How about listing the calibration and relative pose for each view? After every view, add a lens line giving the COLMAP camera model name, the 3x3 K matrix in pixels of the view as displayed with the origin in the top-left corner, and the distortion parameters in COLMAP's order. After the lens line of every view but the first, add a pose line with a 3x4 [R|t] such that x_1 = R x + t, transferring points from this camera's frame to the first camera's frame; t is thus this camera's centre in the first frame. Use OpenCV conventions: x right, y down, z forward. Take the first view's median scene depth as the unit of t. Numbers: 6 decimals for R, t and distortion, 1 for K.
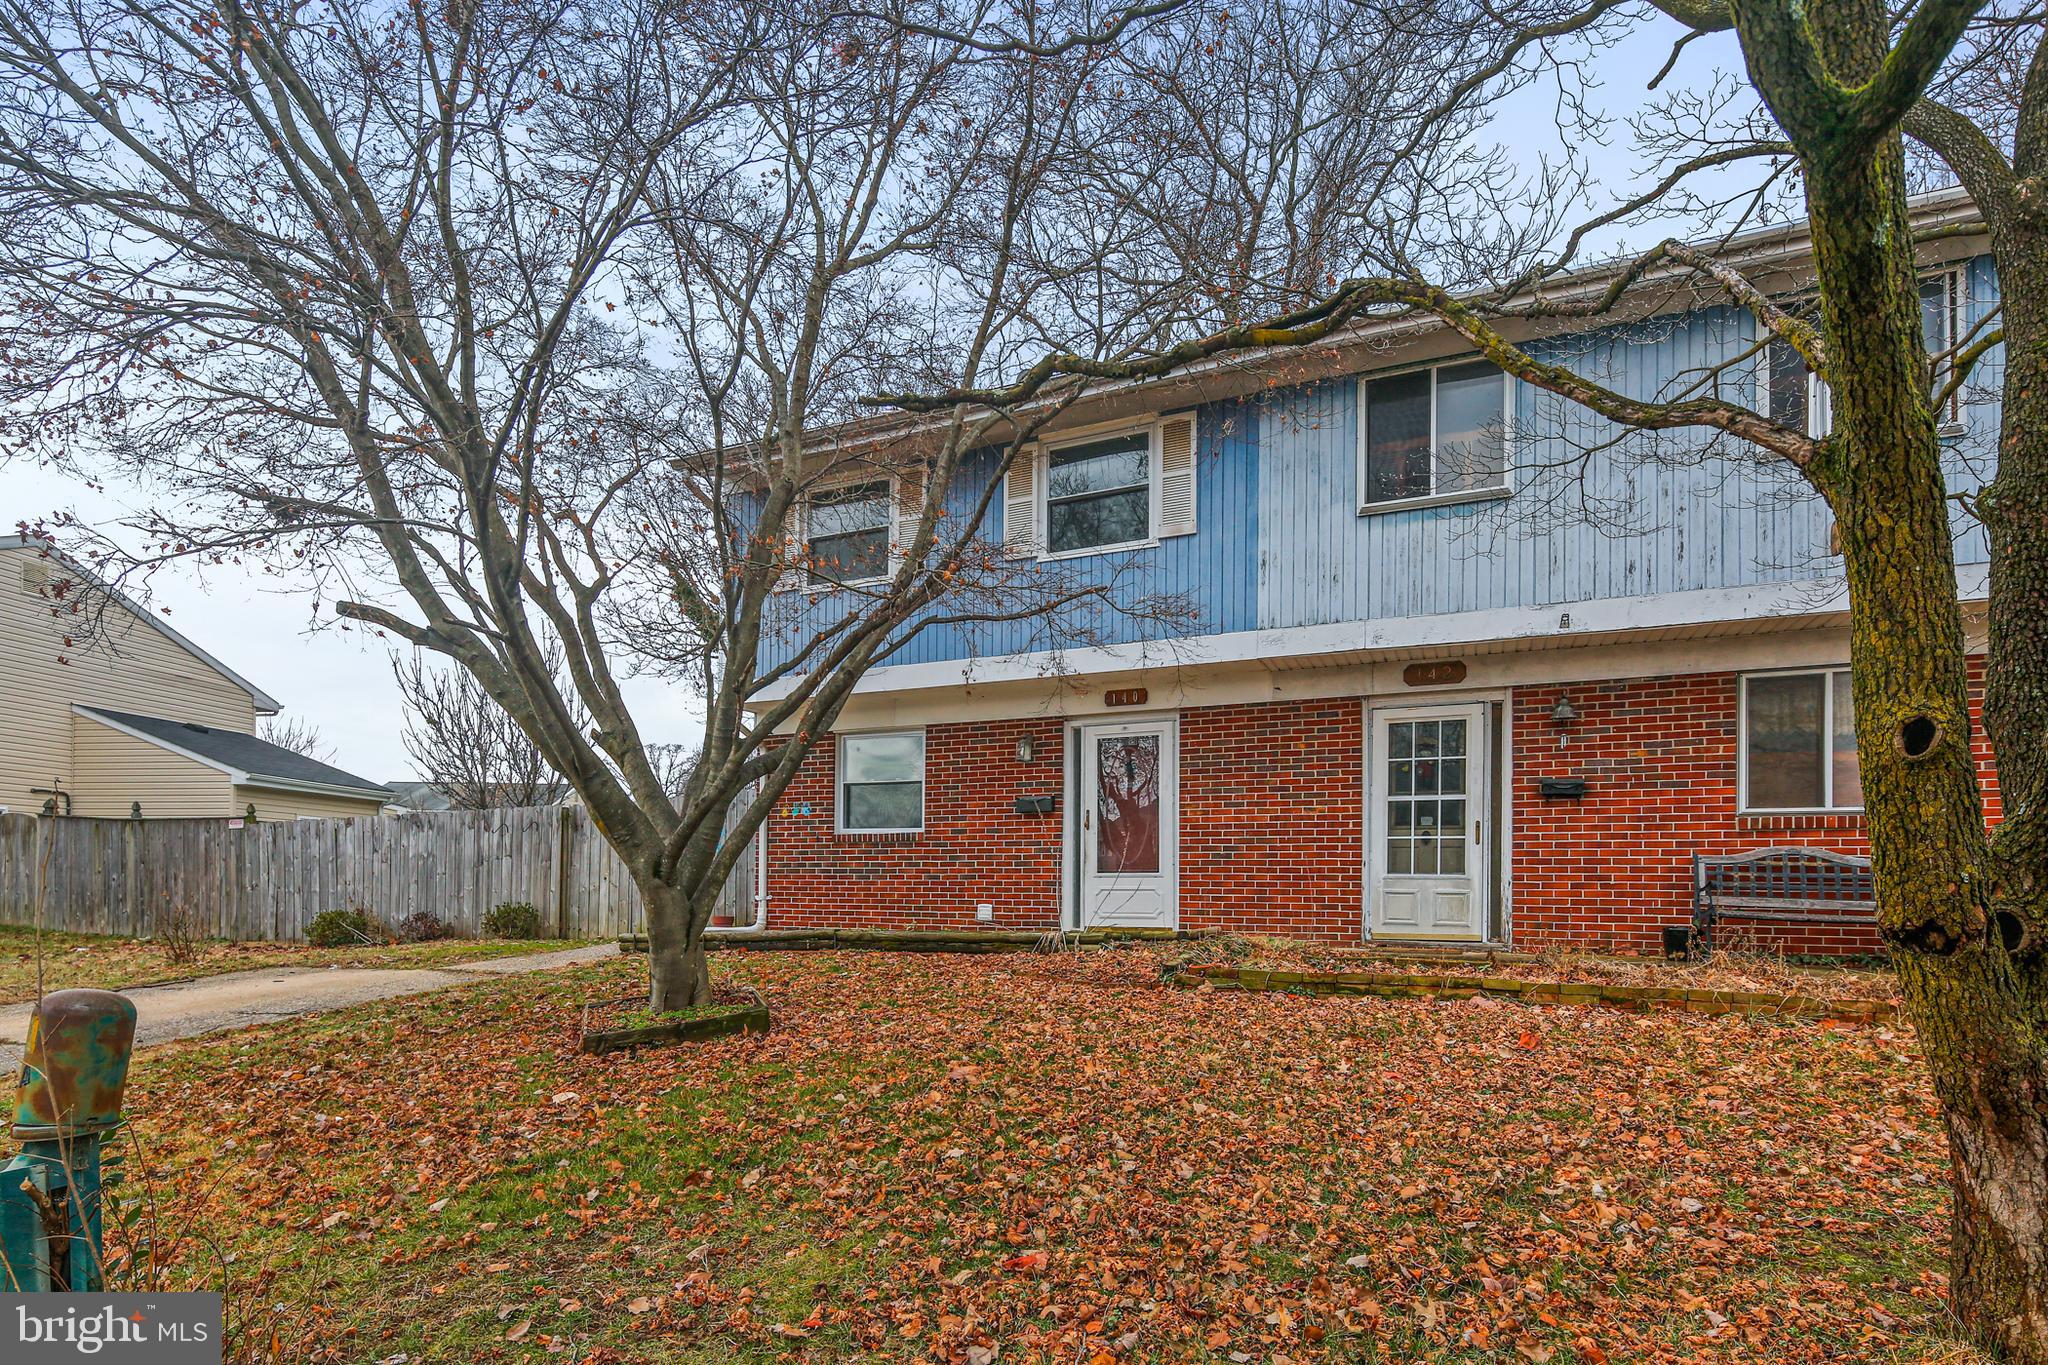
lens RADIAL K [[1025.5, 0, 1023.1], [0, 1025.5, 887.4], [0, 0, 1]] dist [-0.000460, -0.000619]
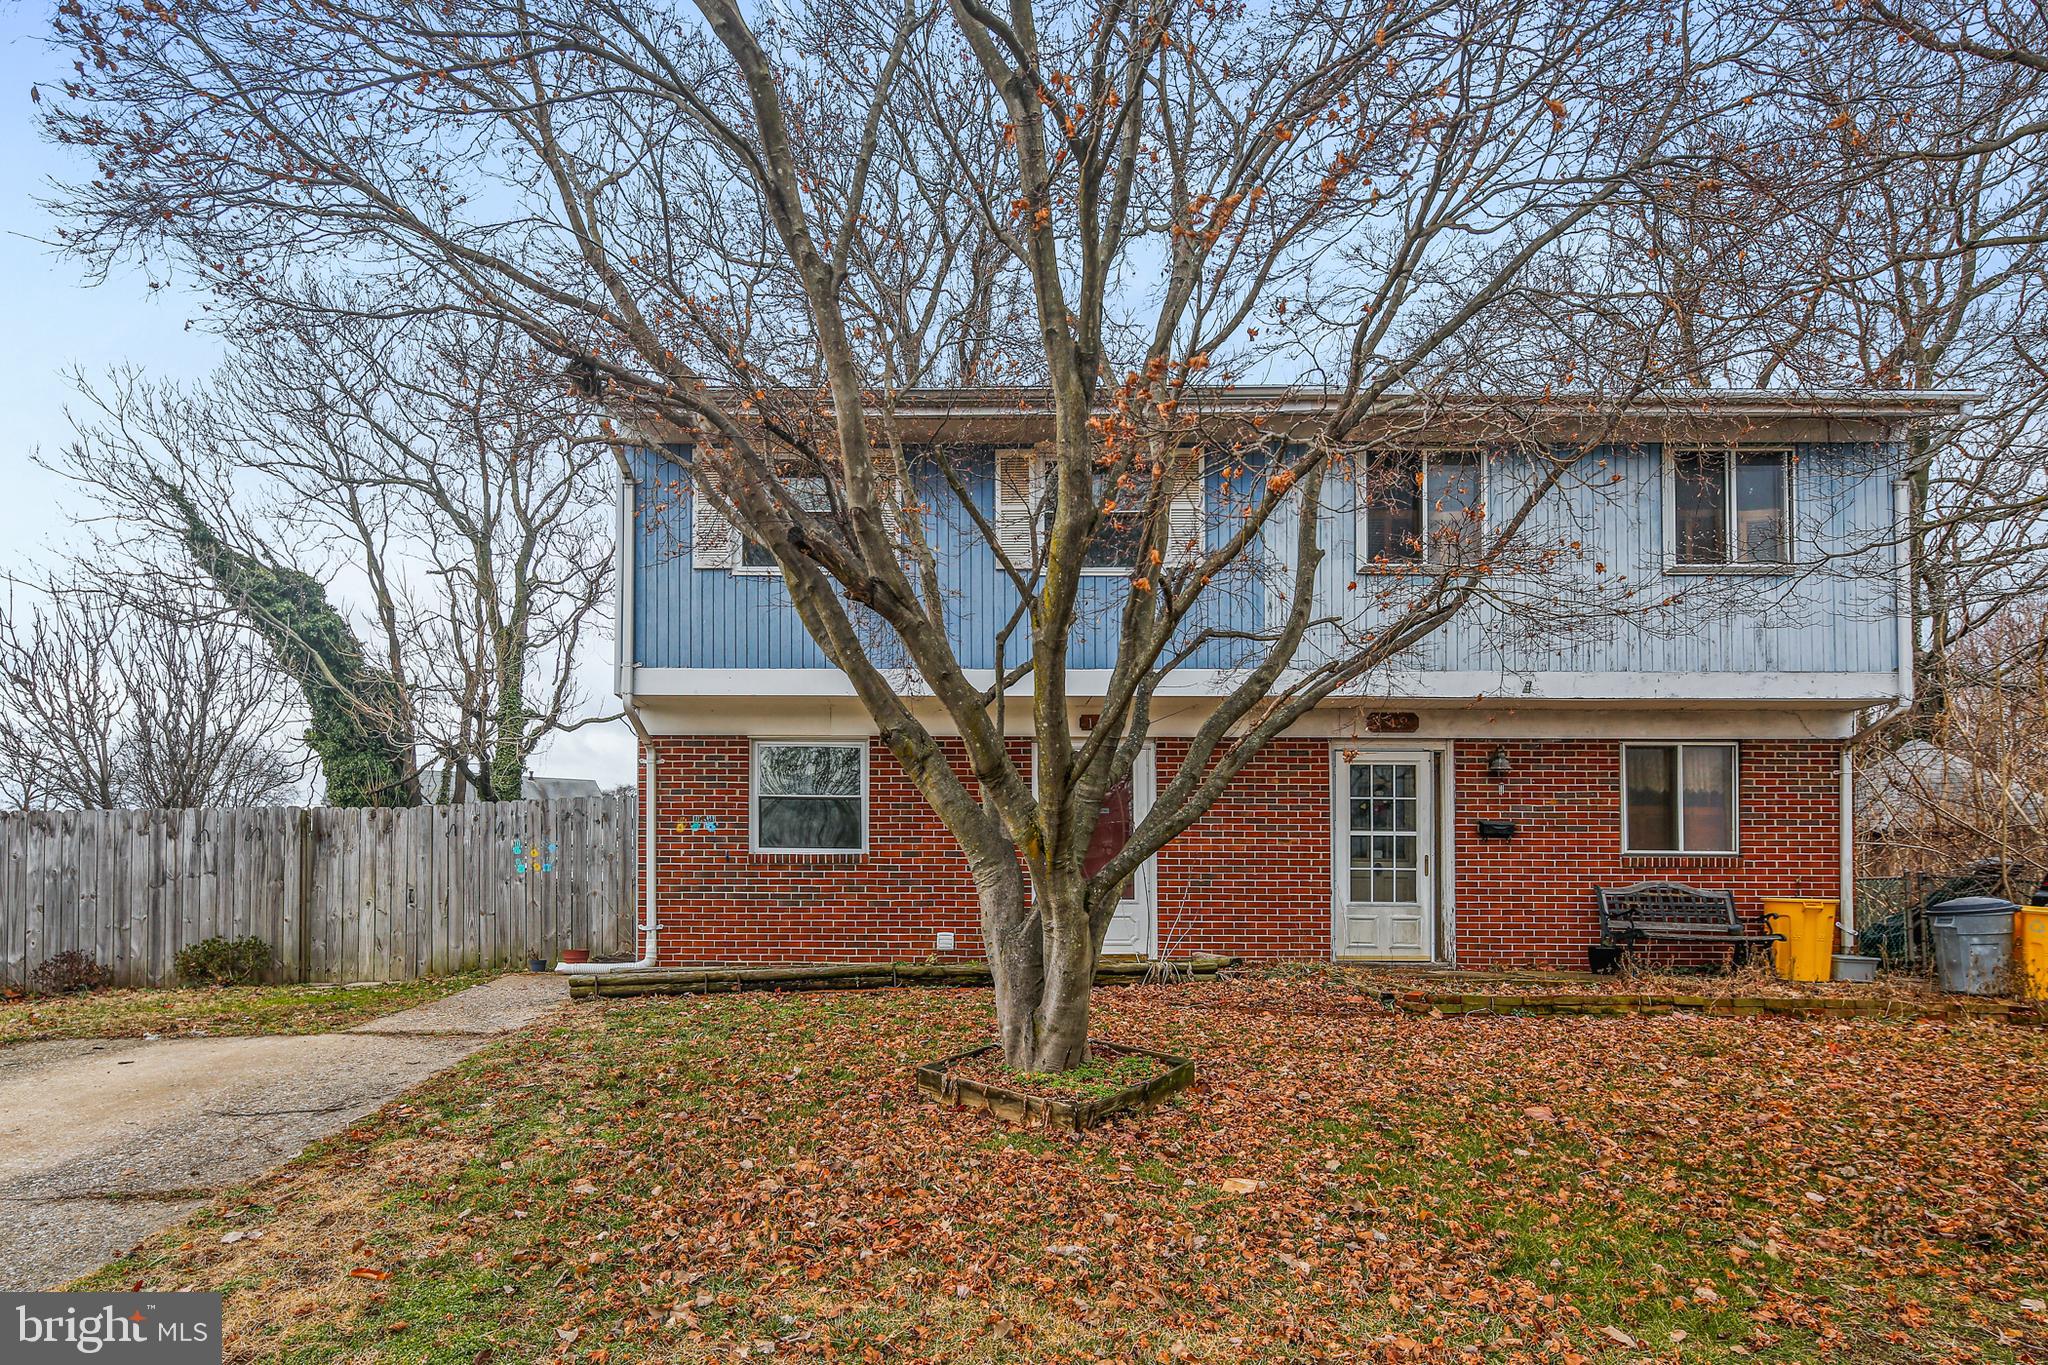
lens RADIAL K [[989.8, 0, 1021.3], [0, 989.8, 895.3], [0, 0, 1]] dist [-0.000631, -0.001778]
pose [[0.914579, 0.005529, 0.404370, -0.403493], [0.001614, 0.999849, -0.017321, -0.002328], [-0.404405, 0.016494, 0.914431, 0.181705]]
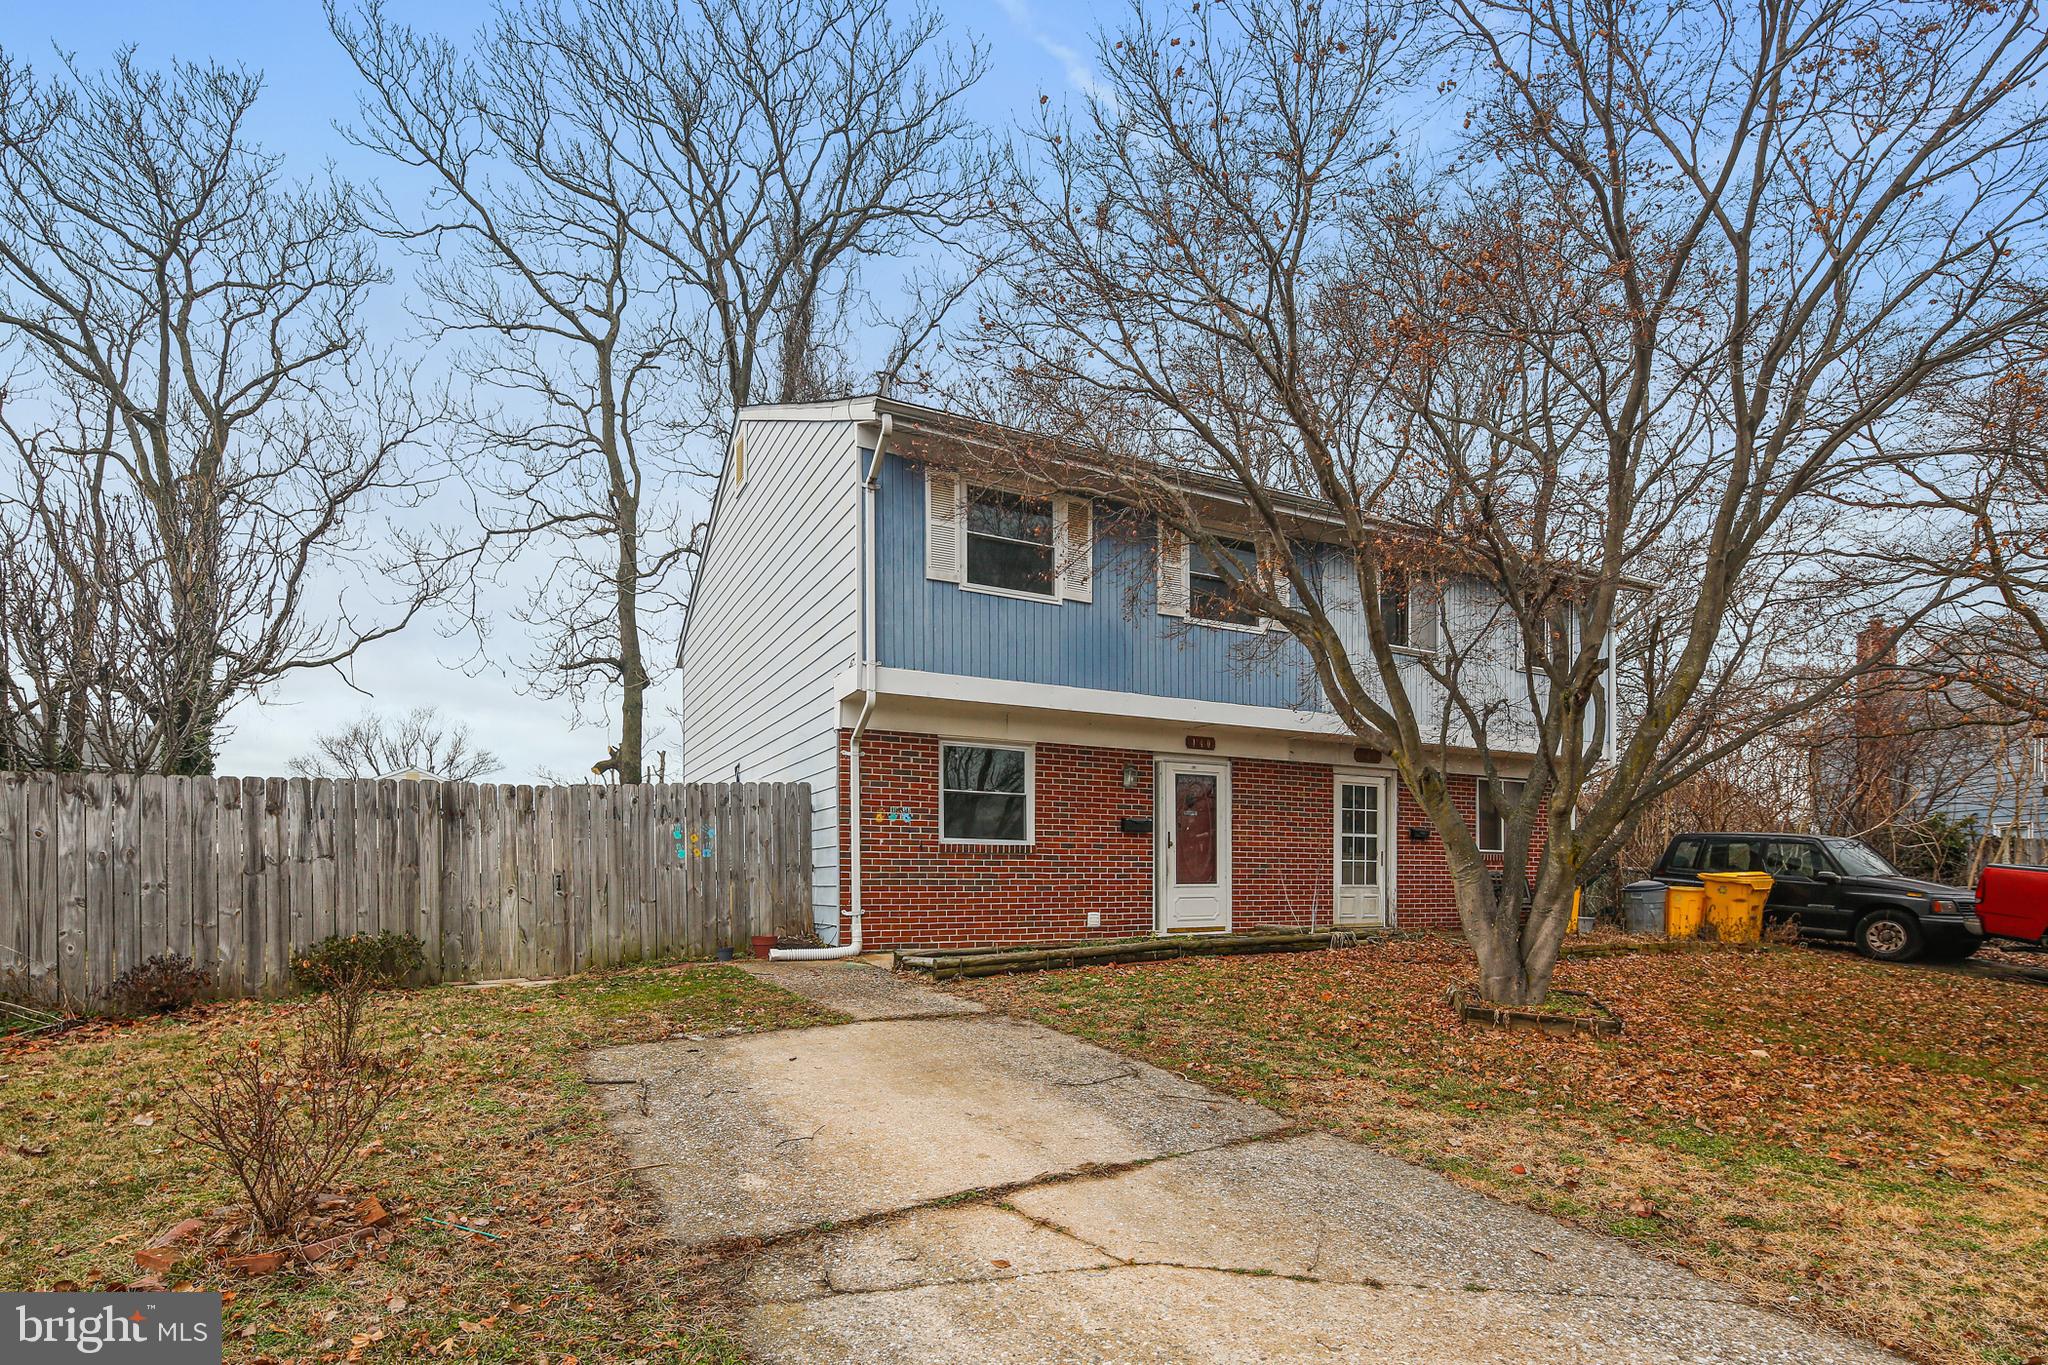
lens RADIAL K [[958.4, 0, 991.7], [0, 958.4, 882.6], [0, 0, 1]] dist [0.001665, -0.000001]
pose [[0.639349, -0.004399, 0.768904, -1.080041], [0.006028, 0.999982, 0.000709, -0.020810], [-0.768893, 0.004182, 0.639364, 0.511372]]
